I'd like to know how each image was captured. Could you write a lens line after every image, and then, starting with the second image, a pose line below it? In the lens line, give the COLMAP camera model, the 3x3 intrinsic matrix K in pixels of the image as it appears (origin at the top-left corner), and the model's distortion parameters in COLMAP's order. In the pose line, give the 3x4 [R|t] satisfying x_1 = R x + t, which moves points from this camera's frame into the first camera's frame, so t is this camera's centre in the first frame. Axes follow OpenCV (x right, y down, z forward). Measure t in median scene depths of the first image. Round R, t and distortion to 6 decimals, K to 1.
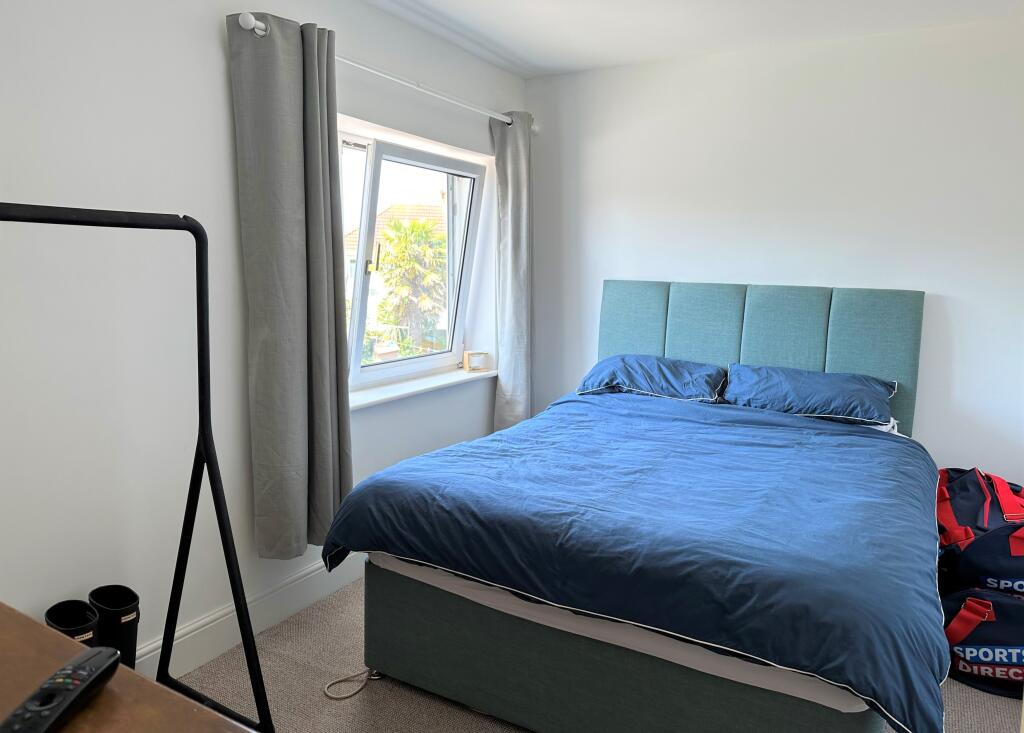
lens RADIAL K [[704.5, 0, 512.0], [0, 704.5, 366.5], [0, 0, 1]] dist [0.124718, -0.212139]
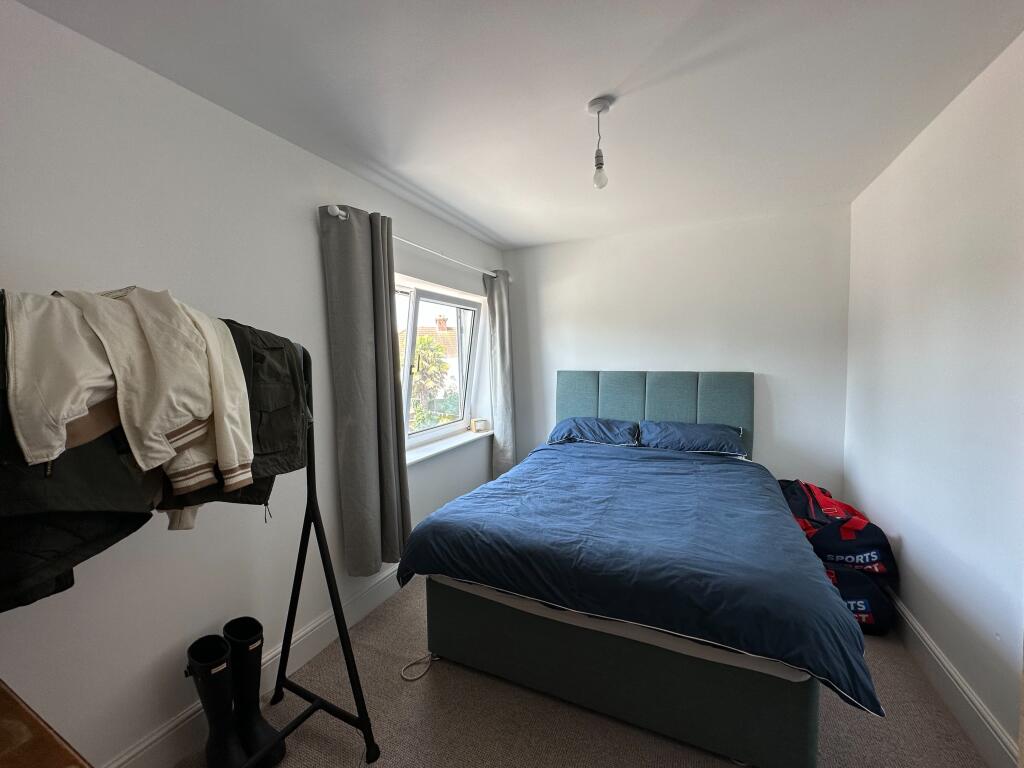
lens RADIAL K [[407.1, 0, 511.4], [0, 407.1, 394.2], [0, 0, 1]] dist [-0.008829, 0.000073]
pose [[0.995649, -0.042245, 0.083054, -0.080382], [0.046792, 0.997466, -0.053590, -0.038243], [-0.080580, 0.057243, 0.995103, 0.143714]]
